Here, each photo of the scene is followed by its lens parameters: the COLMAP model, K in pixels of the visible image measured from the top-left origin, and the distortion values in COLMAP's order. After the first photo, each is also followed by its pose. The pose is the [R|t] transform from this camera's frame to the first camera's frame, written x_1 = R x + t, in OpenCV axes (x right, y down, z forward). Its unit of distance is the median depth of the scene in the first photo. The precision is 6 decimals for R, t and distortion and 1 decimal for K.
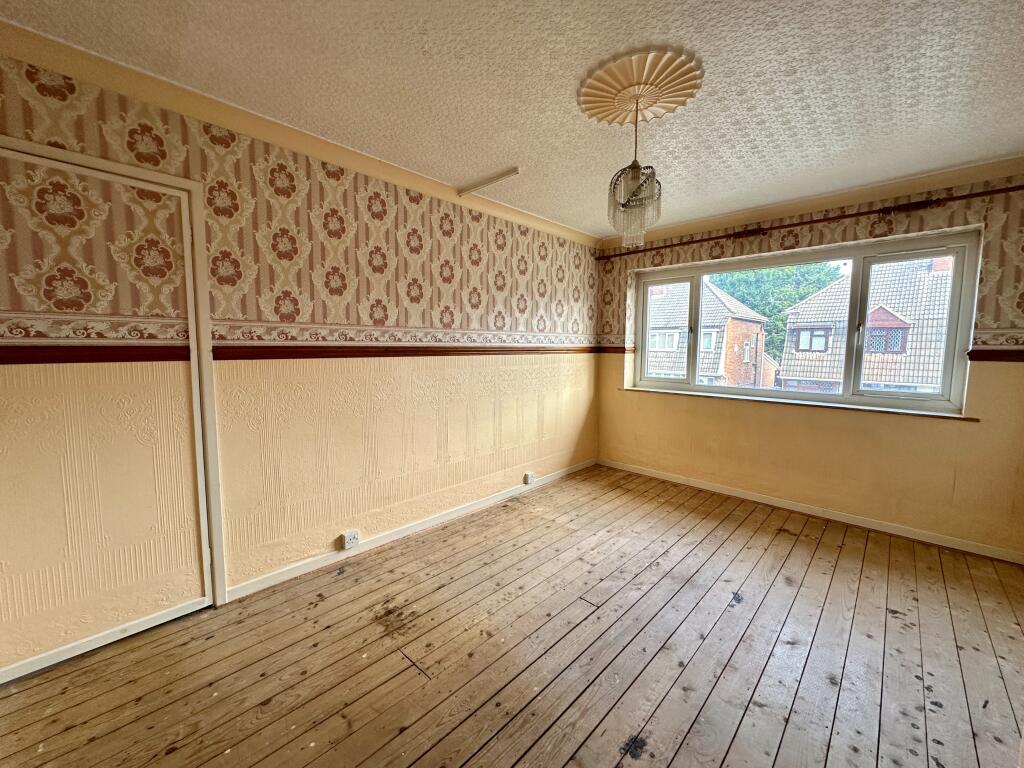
lens RADIAL K [[411.9, 0, 513.1], [0, 411.9, 380.1], [0, 0, 1]] dist [-0.001258, 0.000344]
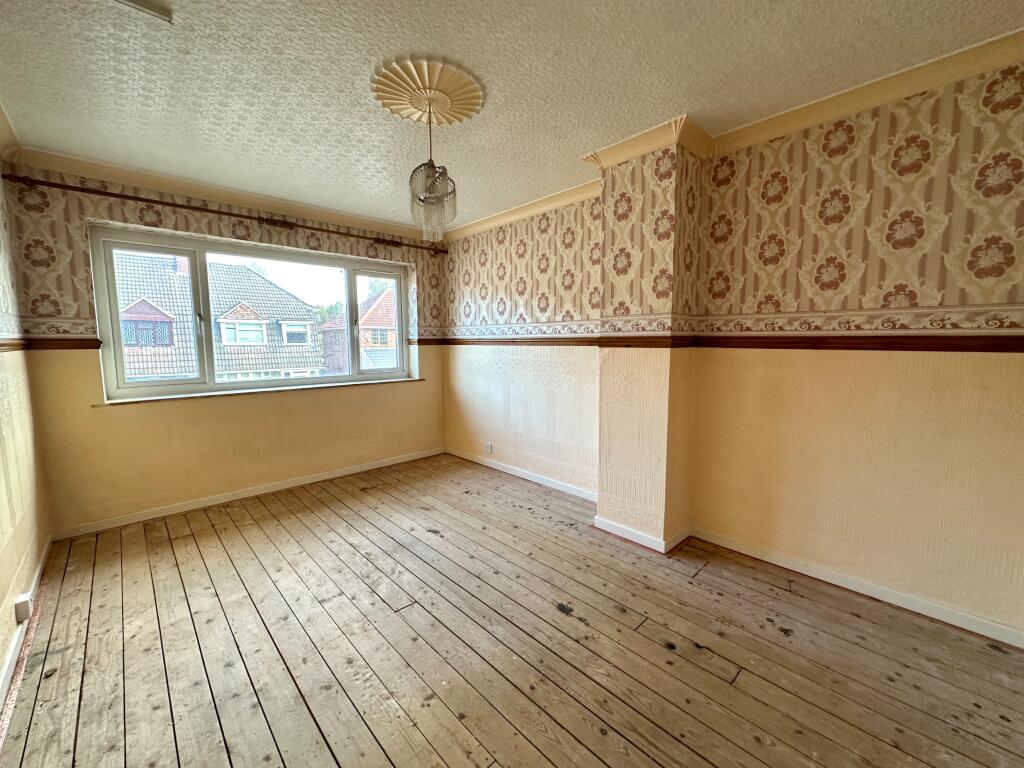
lens RADIAL K [[411.9, 0, 509.1], [0, 411.9, 384.0], [0, 0, 1]] dist [-0.001258, 0.000344]
pose [[0.043059, -0.112424, 0.992727, -0.495792], [0.086769, 0.990315, 0.108387, -0.036318], [-0.995297, 0.081471, 0.052397, 0.484436]]
